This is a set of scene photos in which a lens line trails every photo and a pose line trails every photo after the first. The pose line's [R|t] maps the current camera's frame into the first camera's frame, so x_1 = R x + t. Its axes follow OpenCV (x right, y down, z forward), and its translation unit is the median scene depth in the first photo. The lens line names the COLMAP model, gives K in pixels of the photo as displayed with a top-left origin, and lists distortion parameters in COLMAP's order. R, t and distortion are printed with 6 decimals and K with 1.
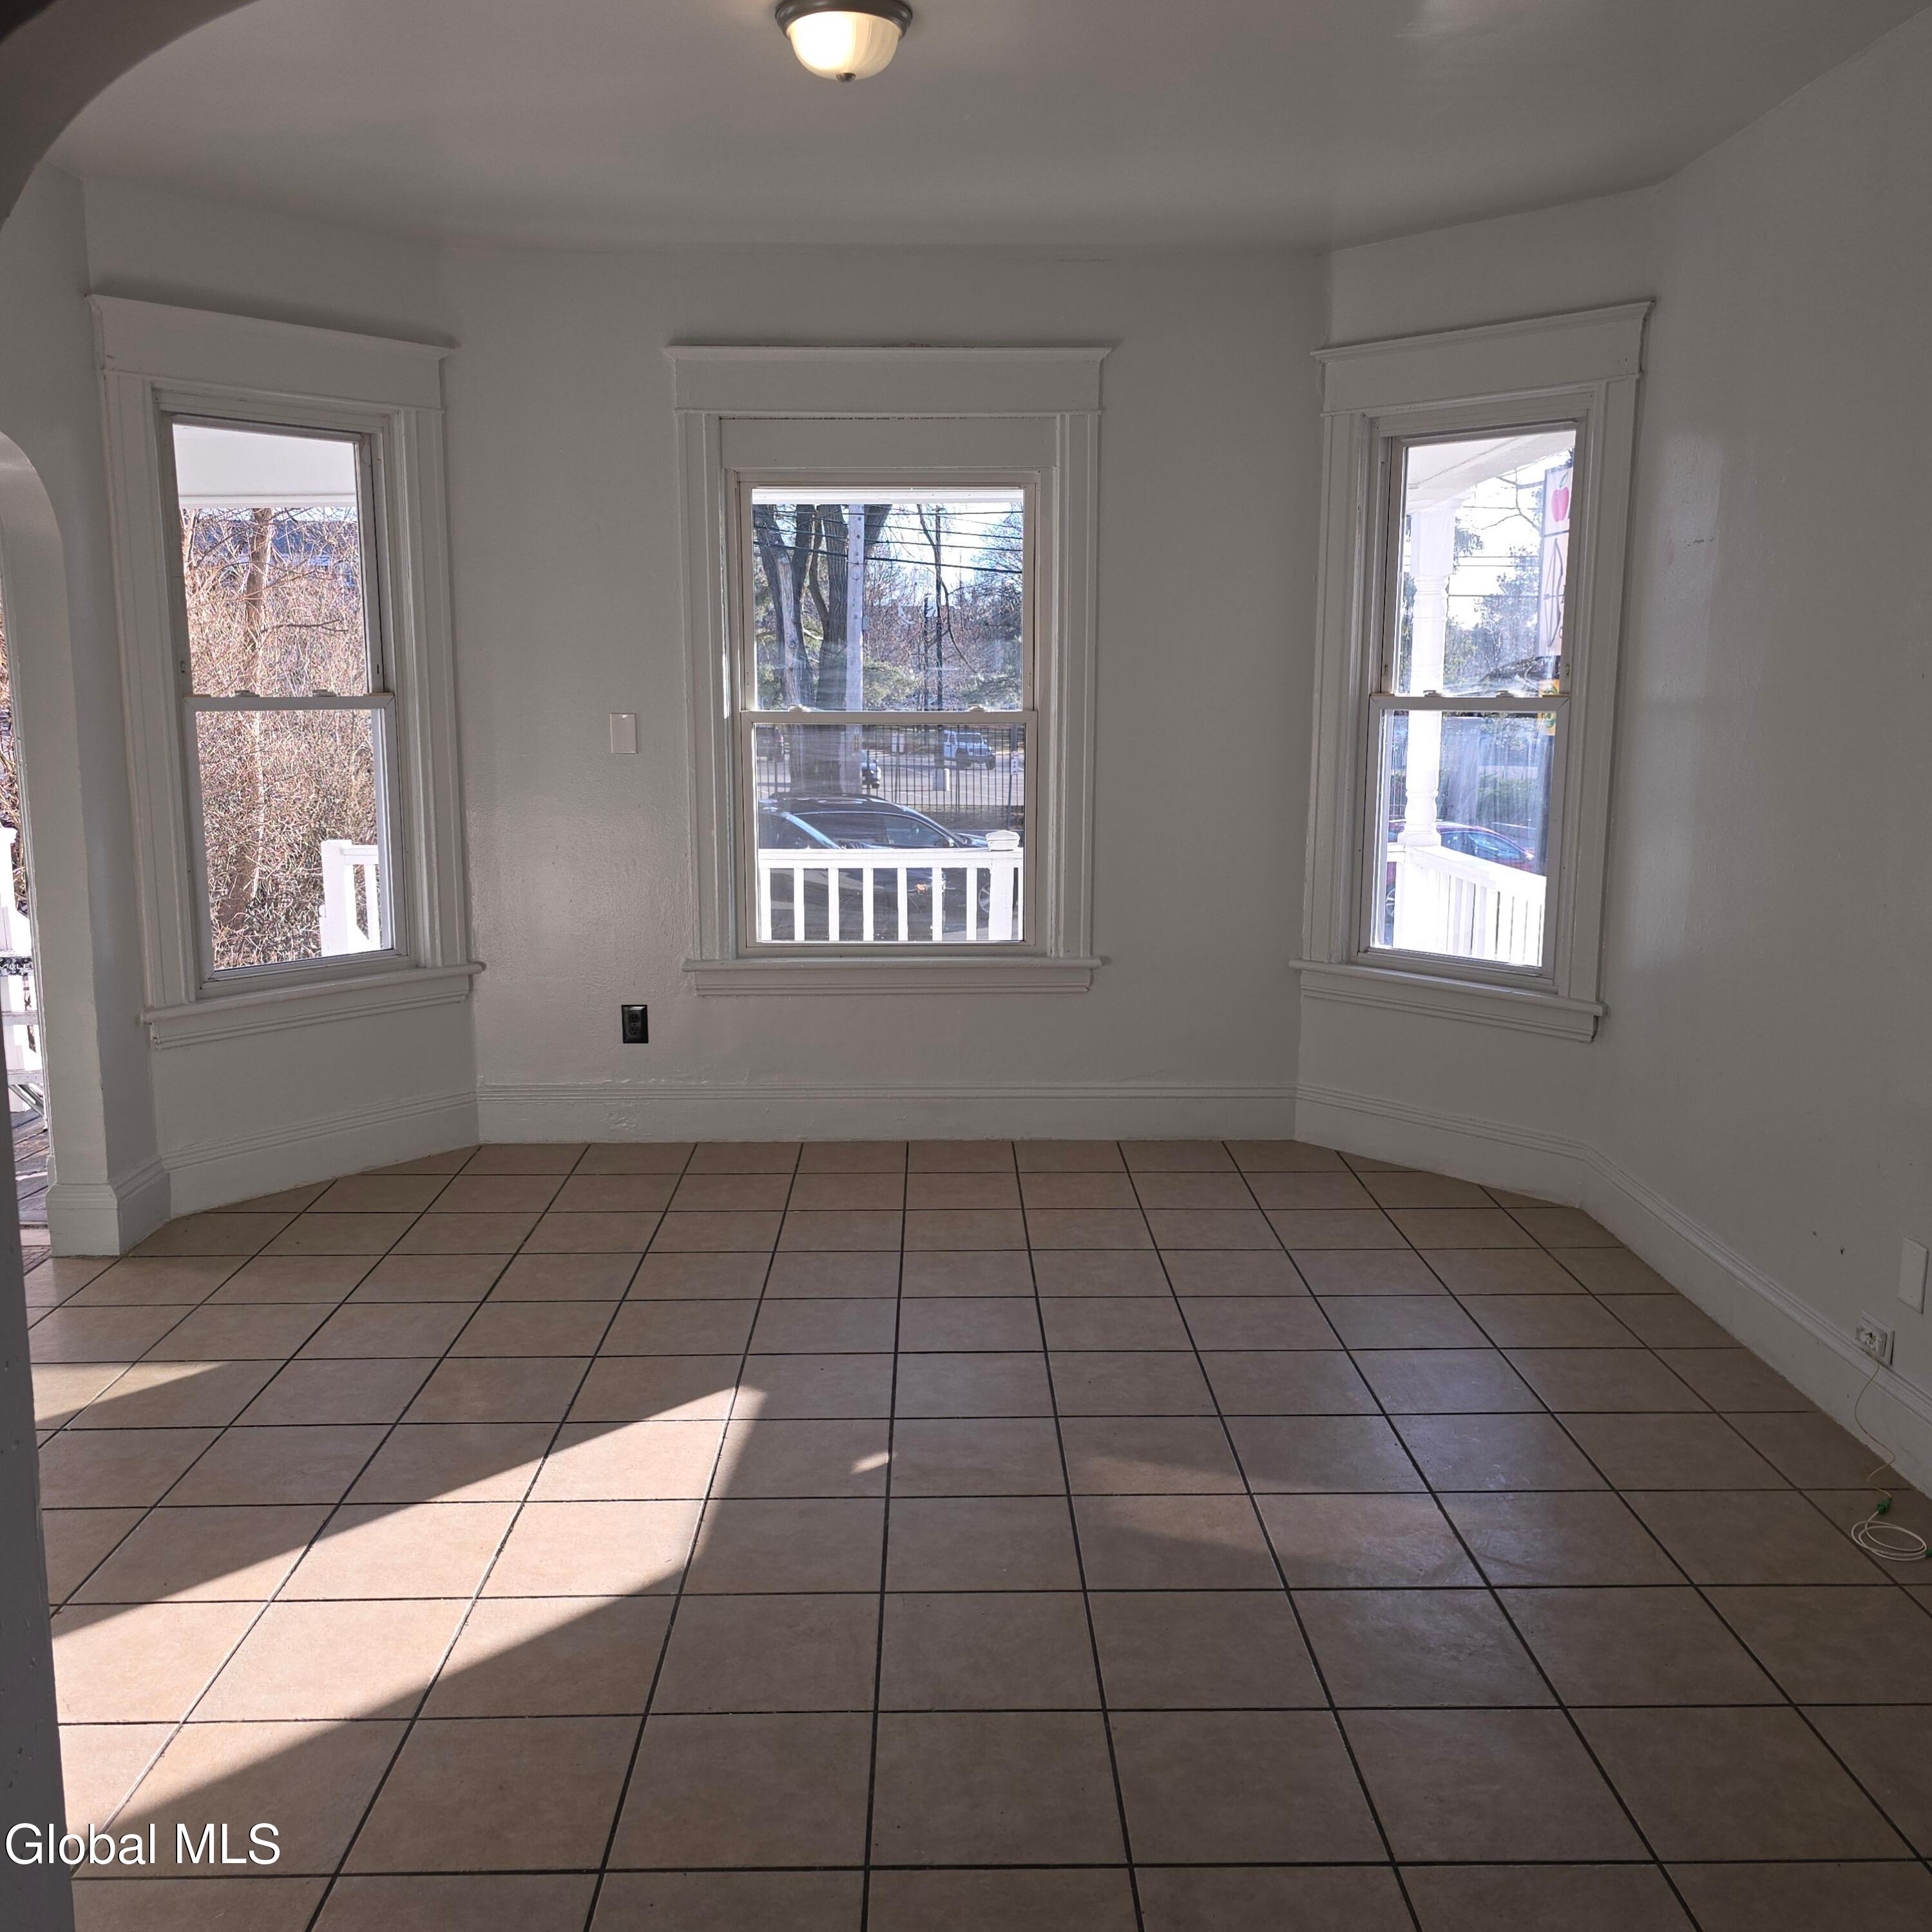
lens RADIAL K [[1803.5, 0, 966.0], [0, 1803.5, 966.0], [0, 0, 1]] dist [0.001209, -0.008252]
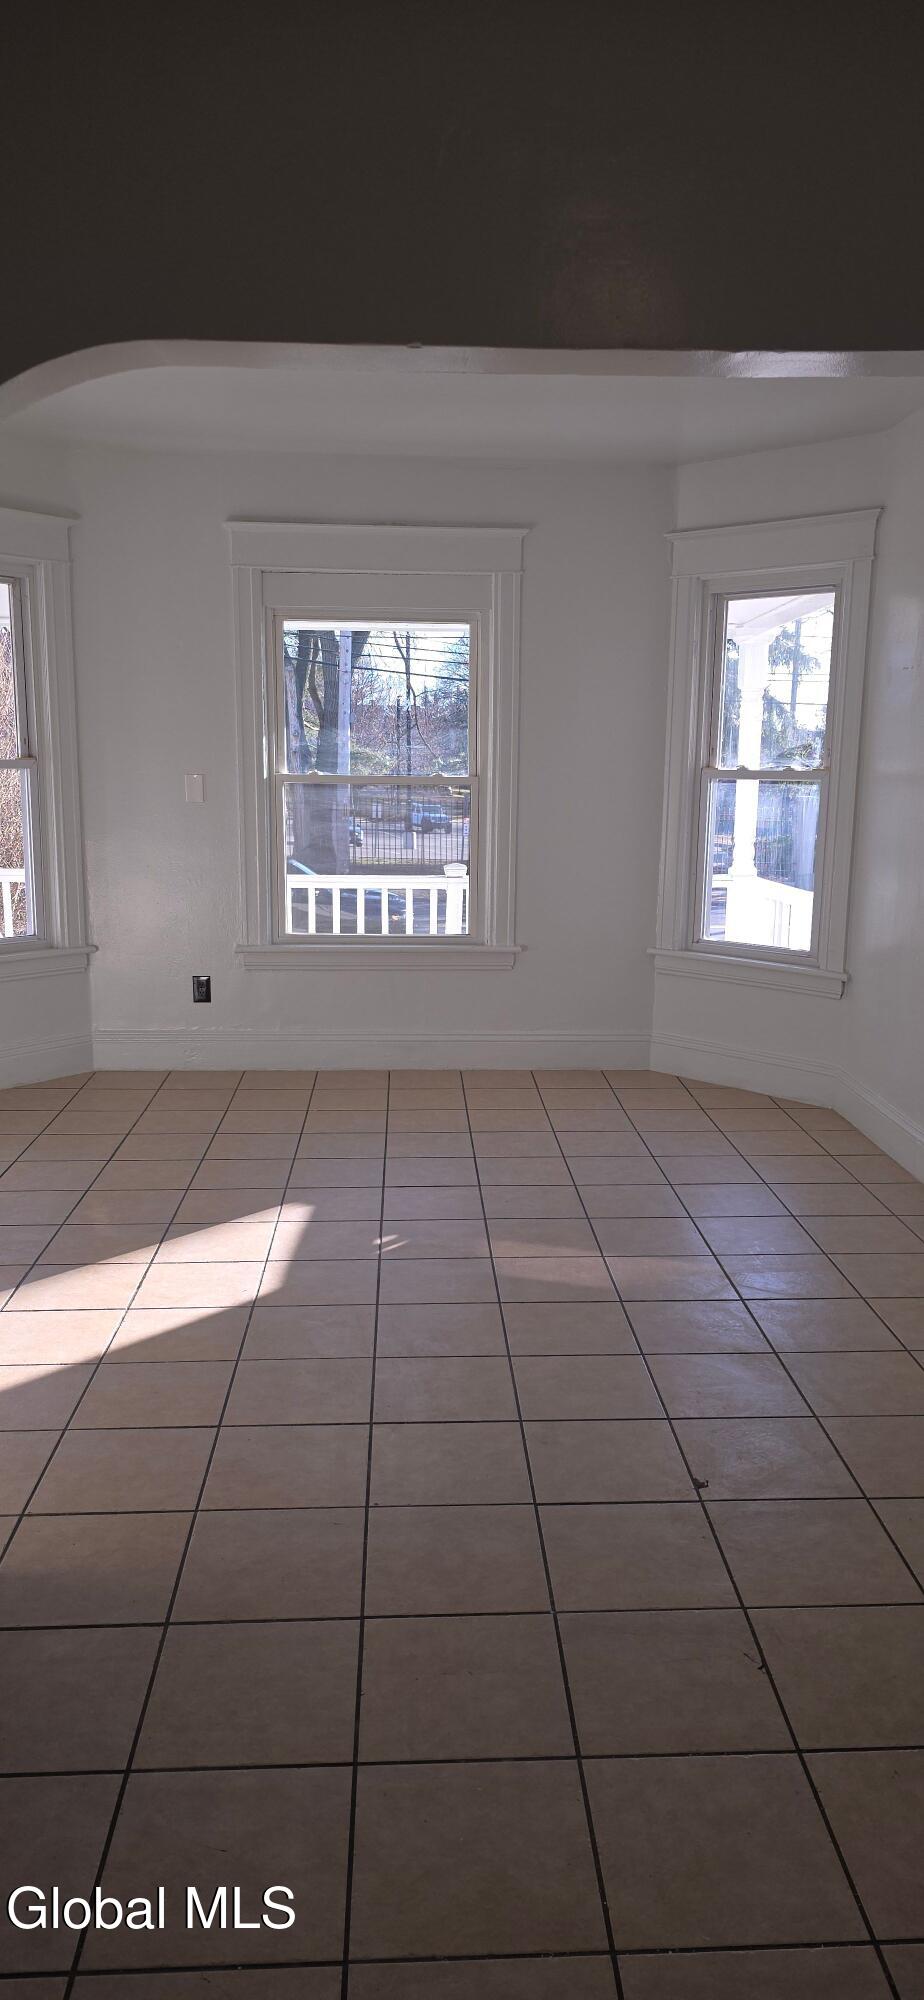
lens RADIAL K [[1400.0, 0, 496.7], [0, 1400.0, 1033.7], [0, 0, 1]] dist [0.007831, -0.000321]
pose [[0.998791, 0.003941, 0.048995, -0.000460], [-0.005522, 0.999467, 0.032185, 0.030923], [-0.048842, -0.032417, 0.998280, -0.146731]]
